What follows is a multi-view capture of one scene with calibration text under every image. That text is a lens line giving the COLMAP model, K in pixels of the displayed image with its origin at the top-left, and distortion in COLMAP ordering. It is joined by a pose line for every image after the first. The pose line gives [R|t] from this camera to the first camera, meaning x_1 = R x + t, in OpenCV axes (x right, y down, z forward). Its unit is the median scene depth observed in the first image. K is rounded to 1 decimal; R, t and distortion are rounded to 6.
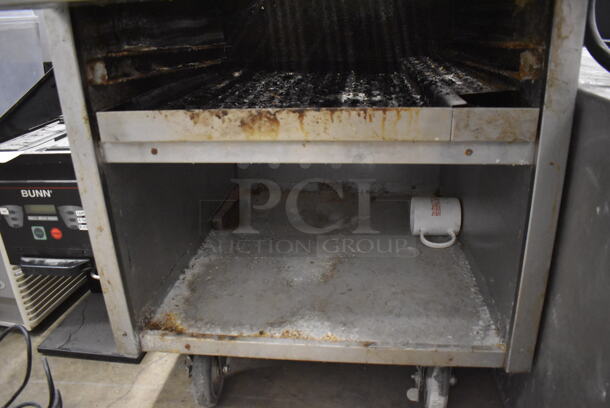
lens RADIAL K [[476.1, 0, 305.0], [0, 476.1, 204.0], [0, 0, 1]] dist [-0.094392, 0.004490]
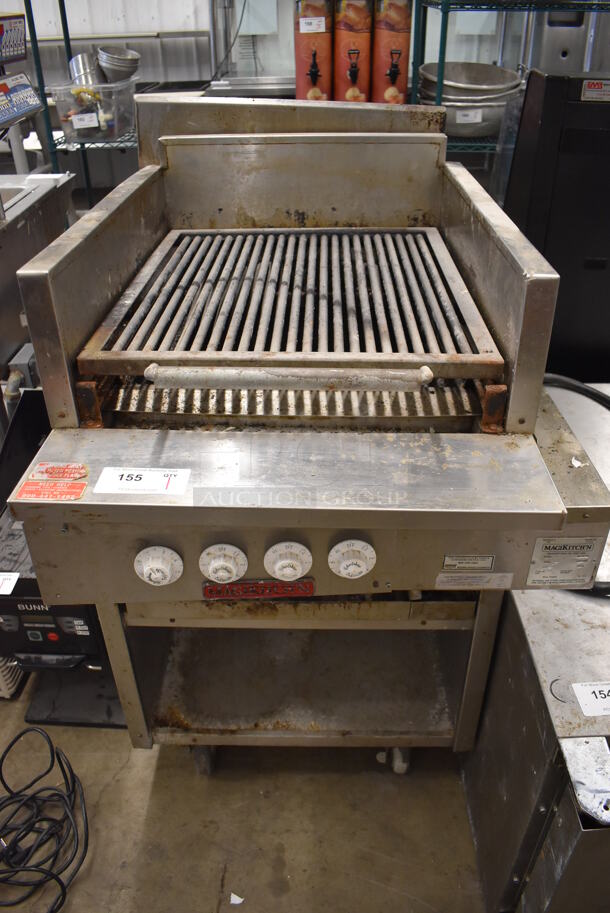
lens RADIAL K [[703.3, 0, 305.0], [0, 703.3, 456.5], [0, 0, 1]] dist [-0.101063, 0.009564]
pose [[0.995092, -0.029888, 0.094335, -0.114824], [0.012058, 0.982816, 0.184194, -0.721068], [-0.098219, -0.182152, 0.978352, -0.606620]]
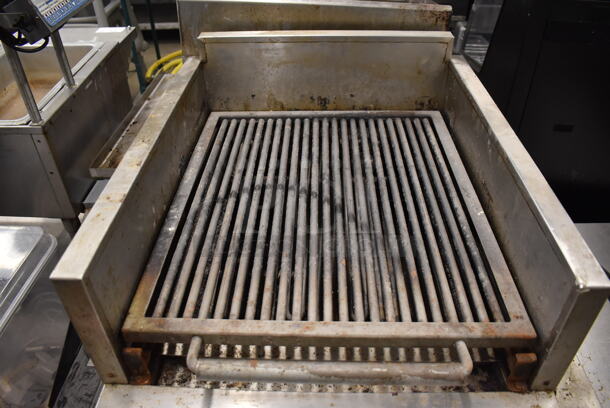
lens RADIAL K [[469.9, 0, 305.0], [0, 469.9, 204.0], [0, 0, 1]] dist [-0.101063, 0.009564]
pose [[0.995305, -0.039612, 0.088306, -0.127242], [0.015188, 0.965029, 0.261703, -1.096162], [-0.095584, -0.259133, 0.961100, -0.117770]]
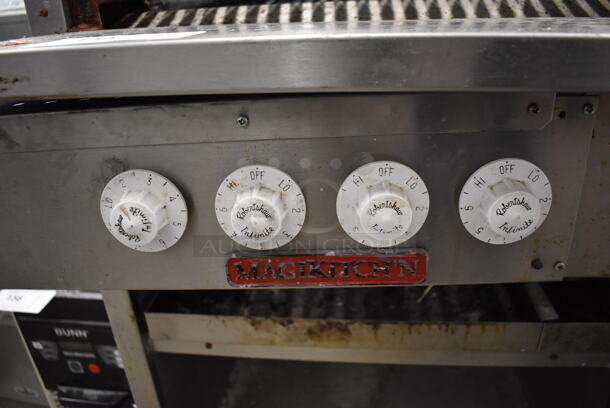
lens RADIAL K [[469.9, 0, 305.0], [0, 469.9, 204.0], [0, 0, 1]] dist [-0.101063, 0.009564]
pose [[0.999864, -0.013947, -0.008813, -0.101890], [0.014310, 0.998993, 0.042530, -0.356278], [0.008211, -0.042651, 0.999056, 0.094328]]
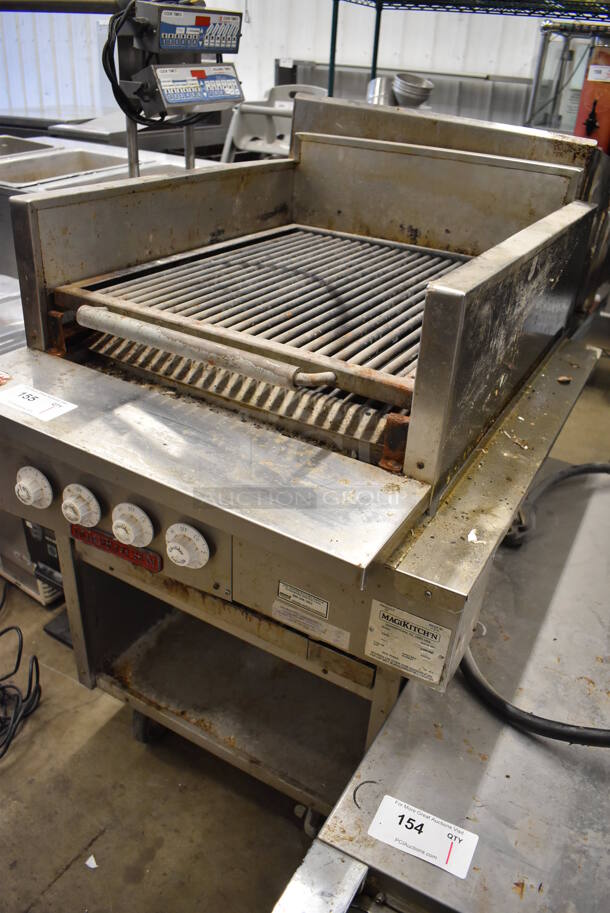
lens RADIAL K [[703.3, 0, 305.0], [0, 703.3, 456.5], [0, 0, 1]] dist [-0.101063, 0.009564]
pose [[0.913365, 0.276550, -0.298805, 0.522944], [-0.234700, 0.957332, 0.168617, -0.698557], [0.332686, -0.083879, 0.939300, -0.457263]]
